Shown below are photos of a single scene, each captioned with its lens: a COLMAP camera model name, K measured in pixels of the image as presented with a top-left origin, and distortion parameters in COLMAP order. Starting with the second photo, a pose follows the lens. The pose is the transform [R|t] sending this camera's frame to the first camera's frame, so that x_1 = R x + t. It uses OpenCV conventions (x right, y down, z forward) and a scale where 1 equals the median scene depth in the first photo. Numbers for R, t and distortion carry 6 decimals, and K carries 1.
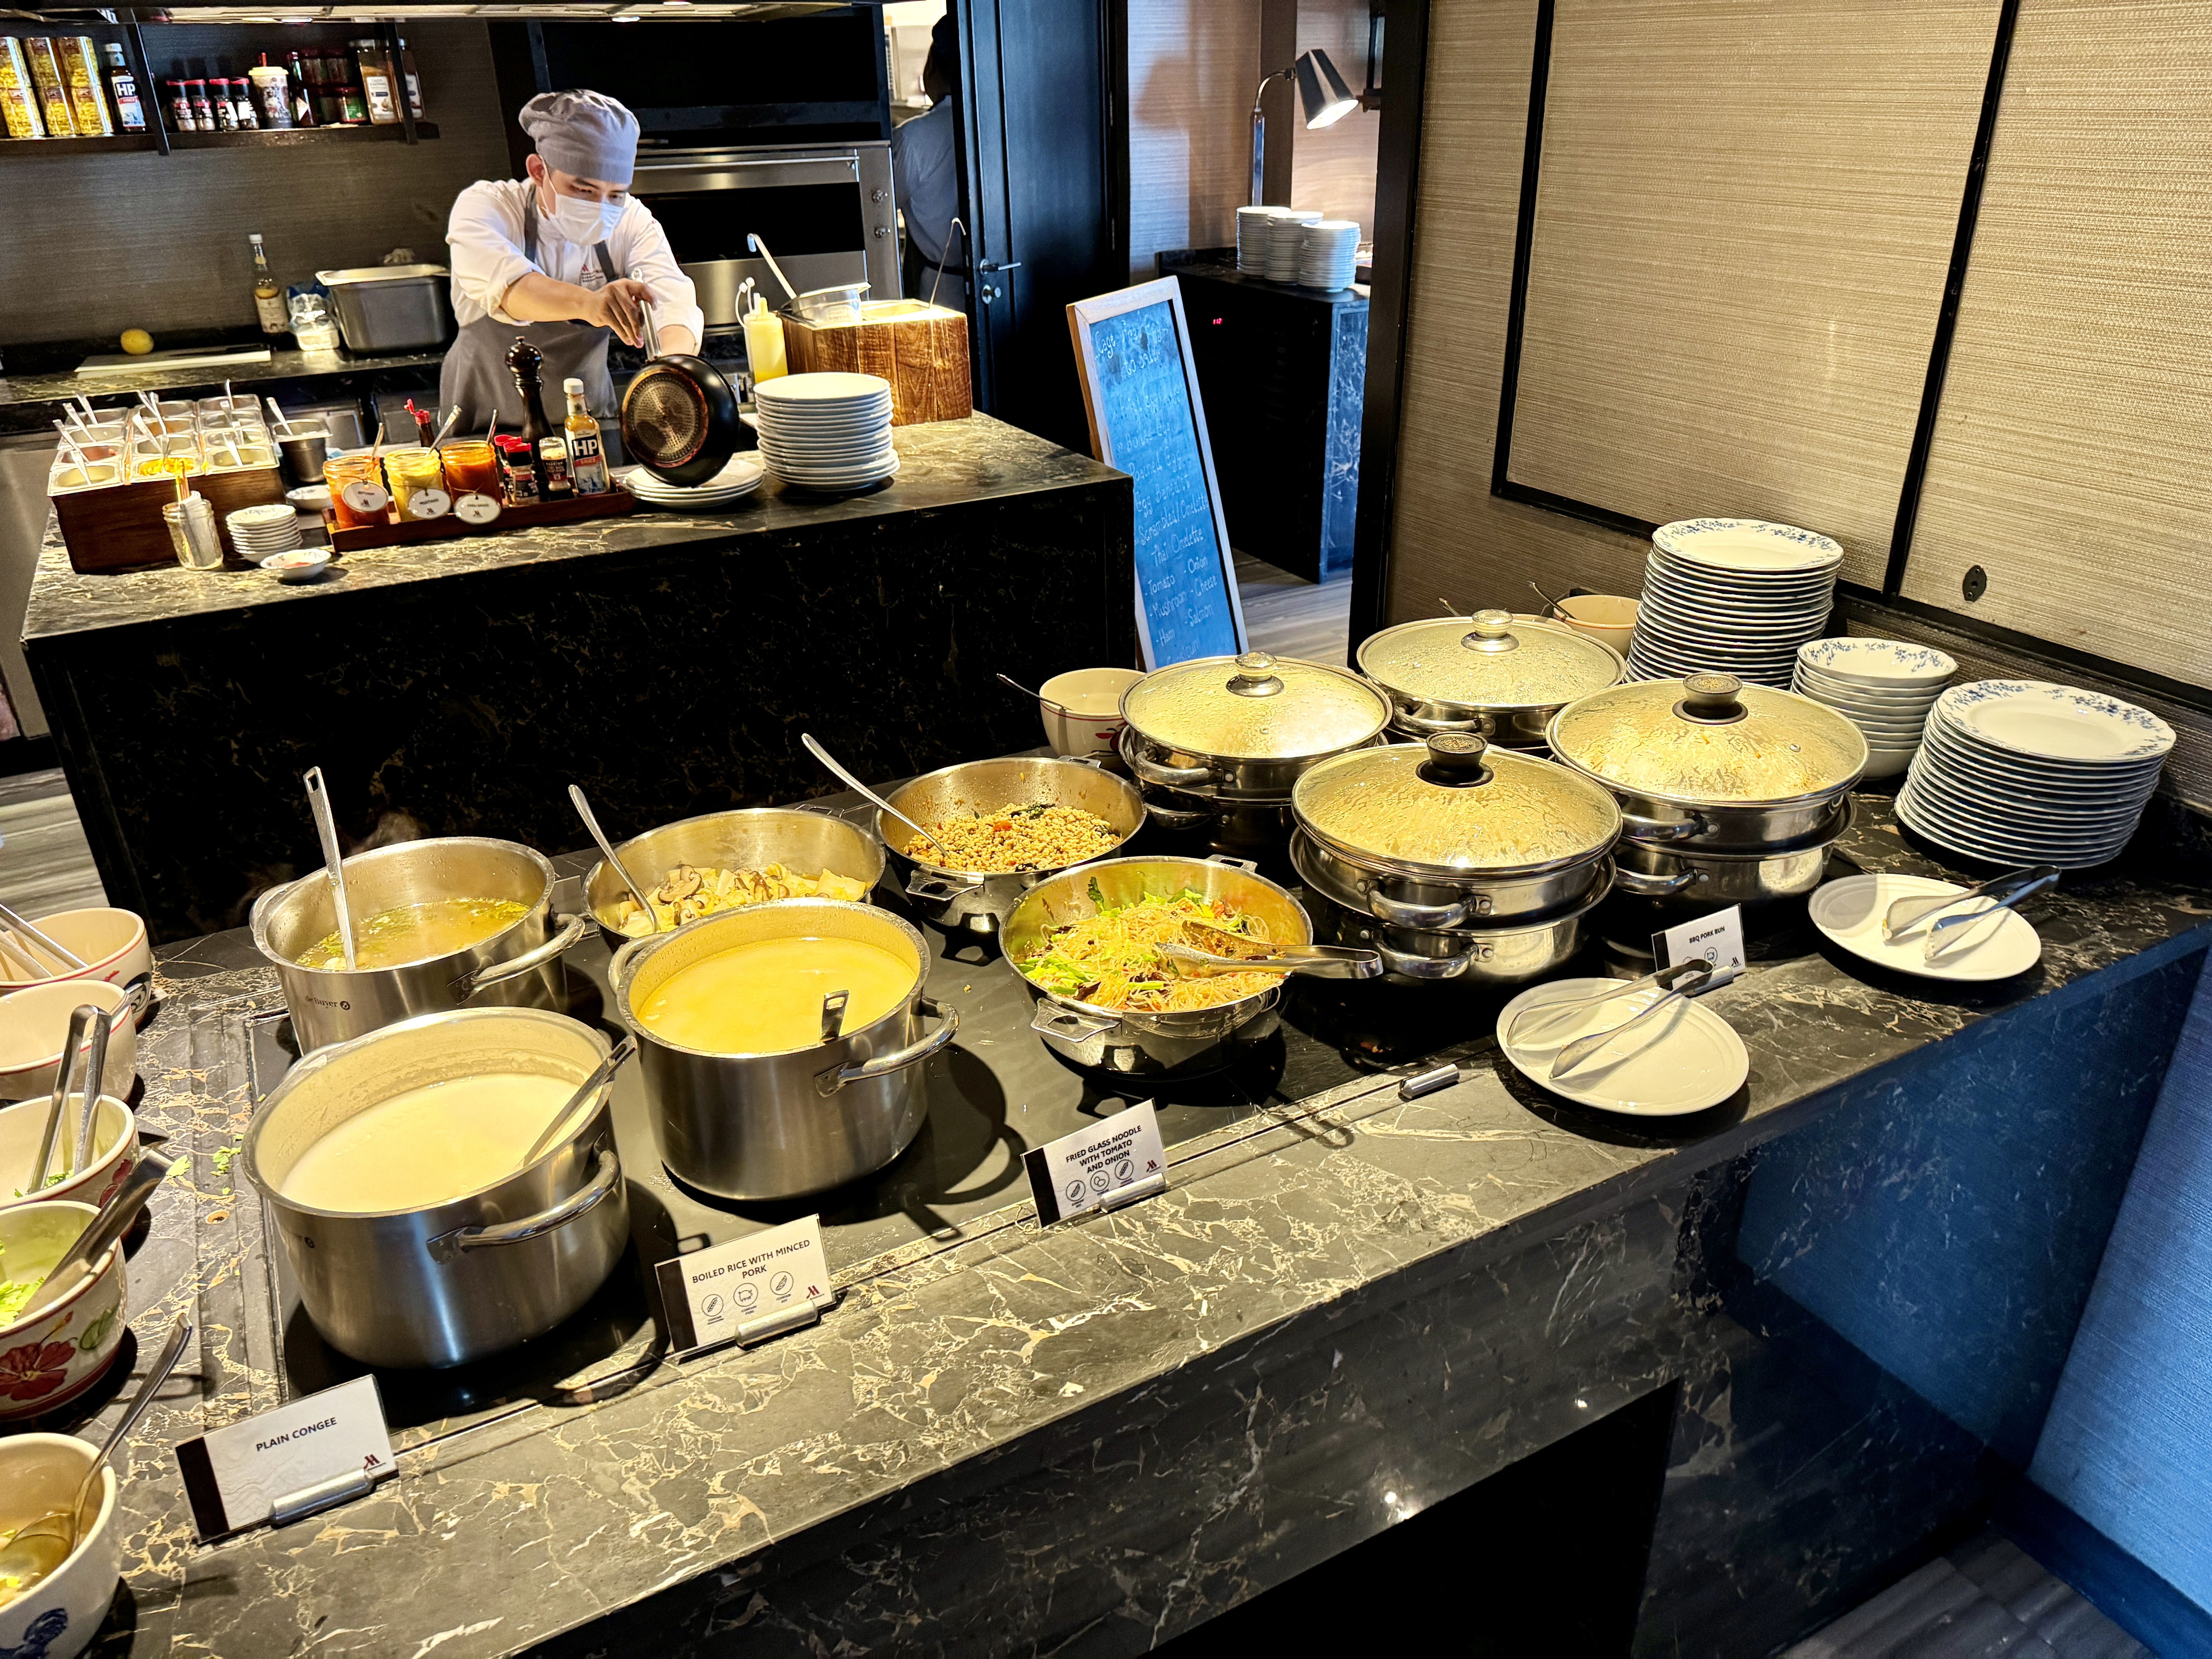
lens RADIAL K [[1563.9, 0, 1106.0], [0, 1563.9, 829.5], [0, 0, 1]] dist [0.000189, -0.001561]
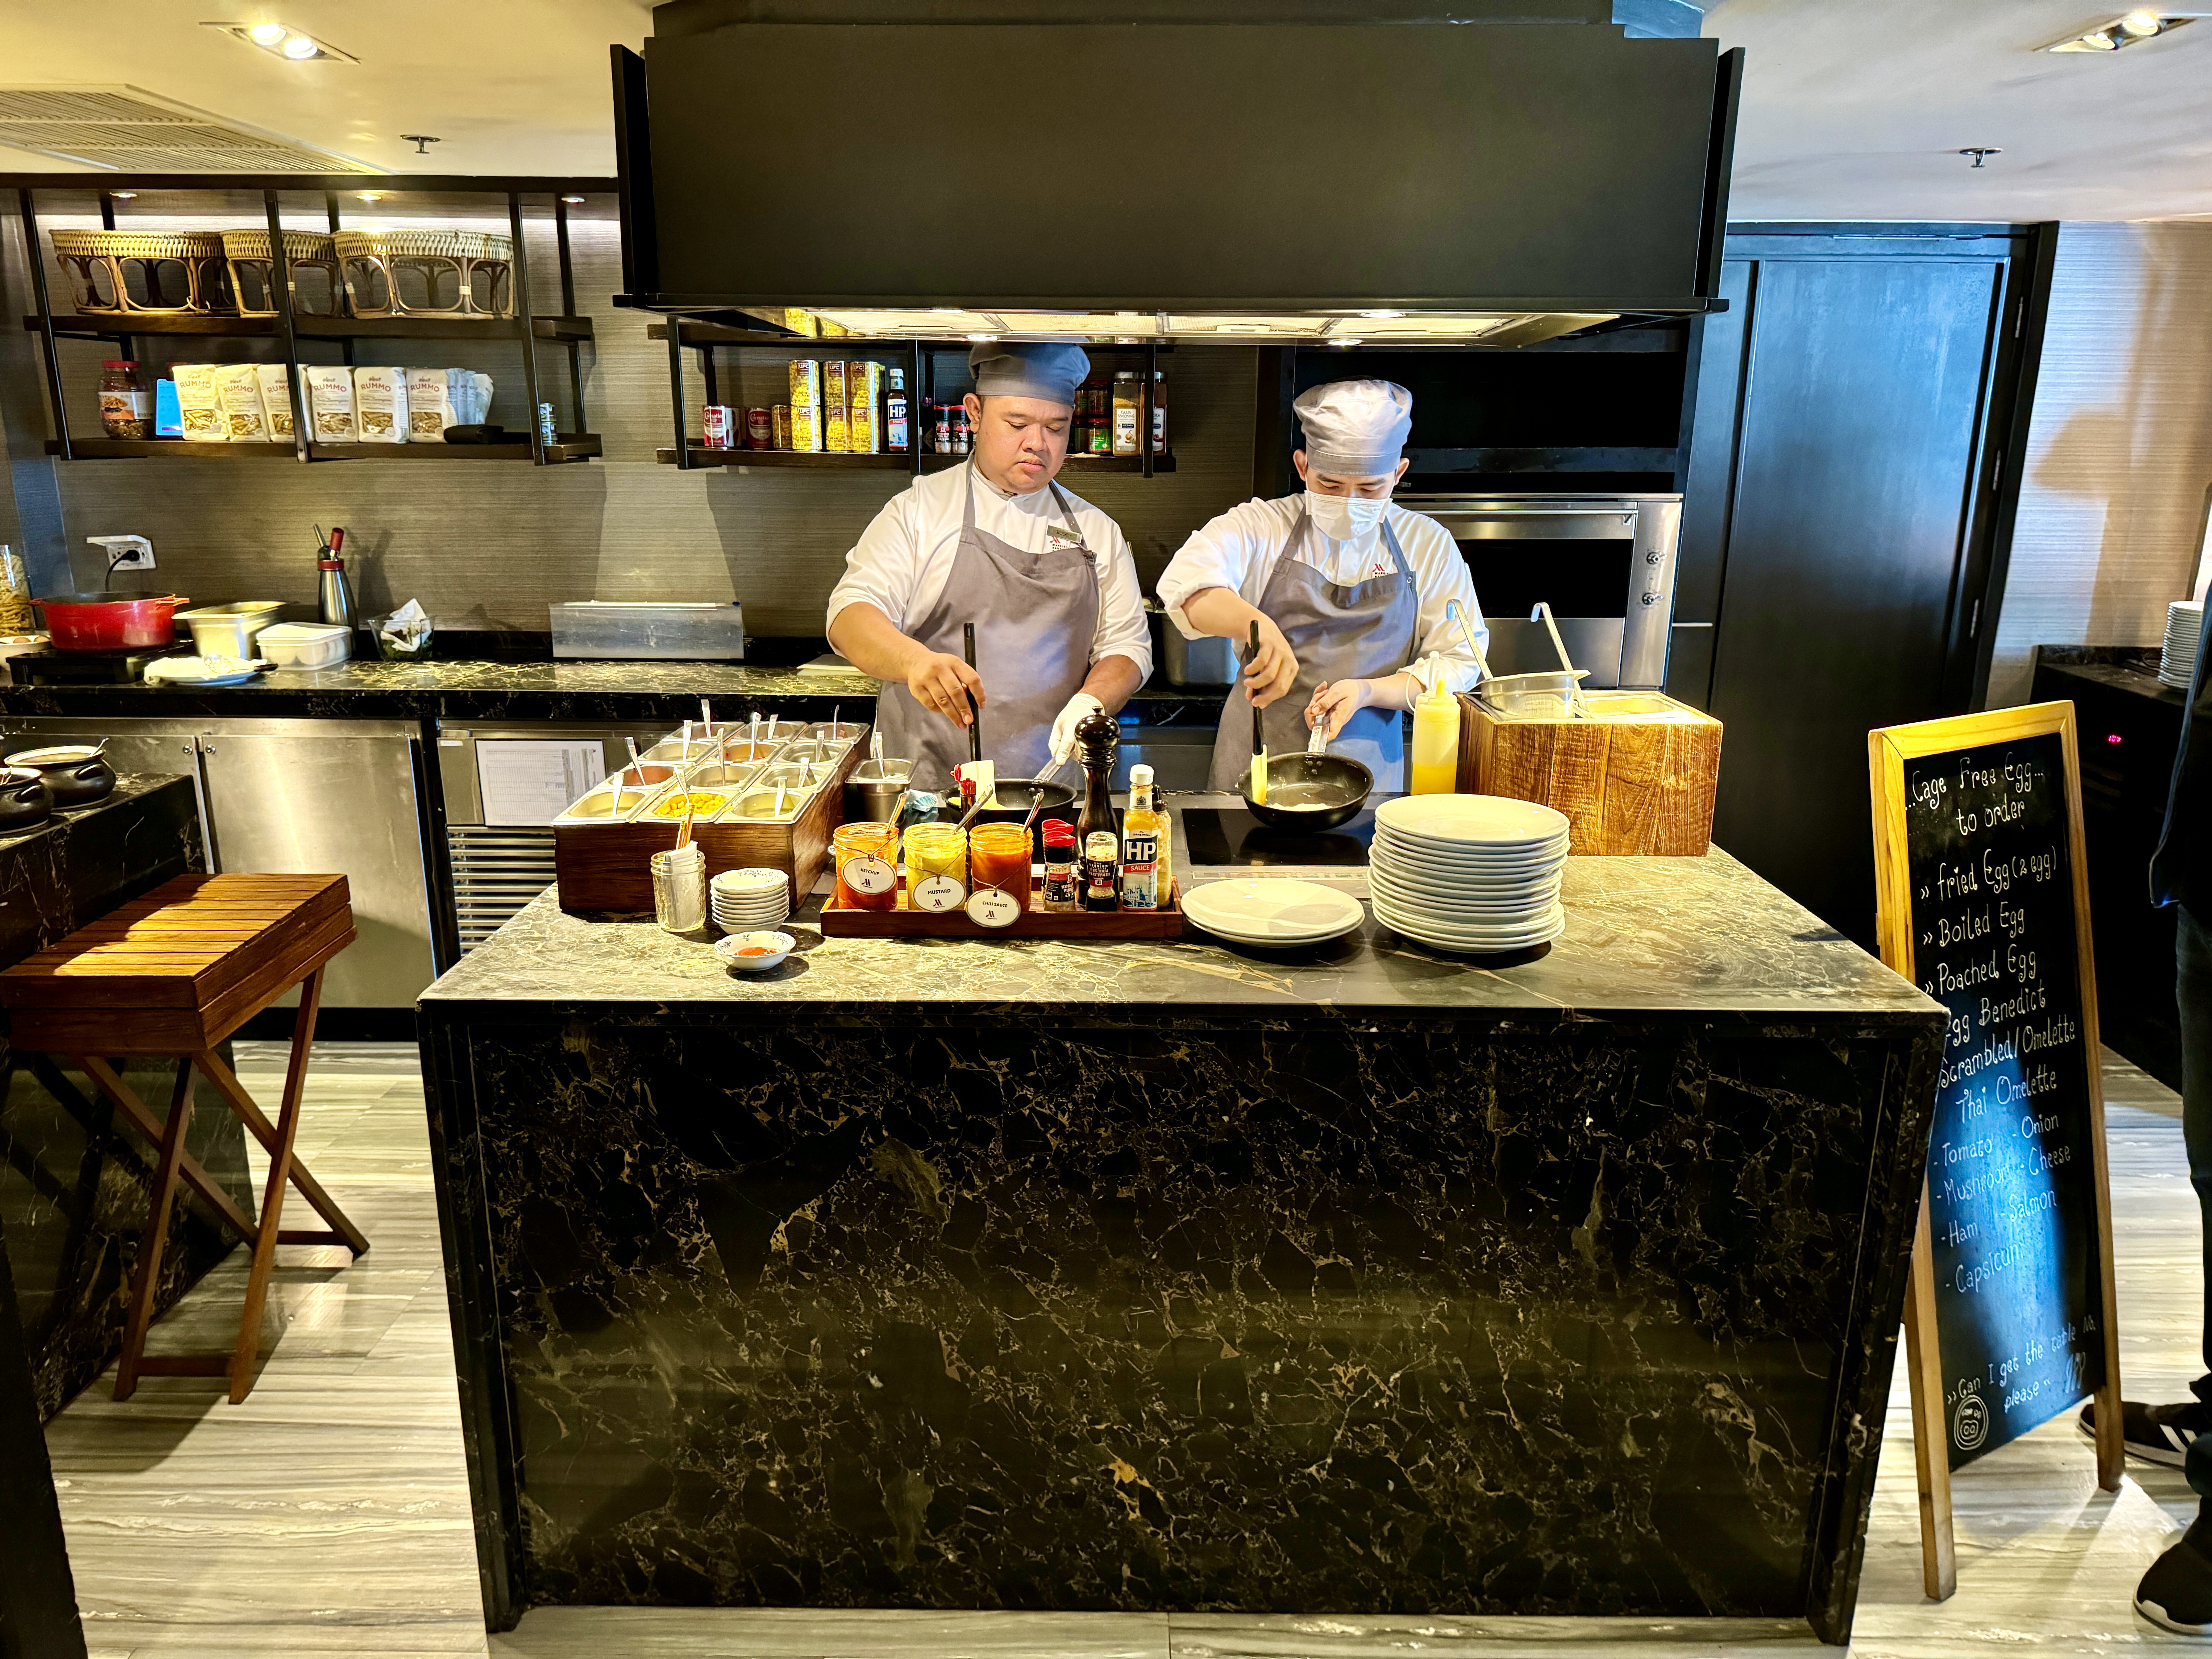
lens RADIAL K [[1556.0, 0, 1106.0], [0, 1556.0, 829.5], [0, 0, 1]] dist [0.209186, -0.308454]
pose [[0.880693, 0.147657, -0.450086, -0.000123], [-0.234225, 0.961632, -0.142837, -0.119056], [0.411726, 0.231217, 0.881488, 0.261333]]
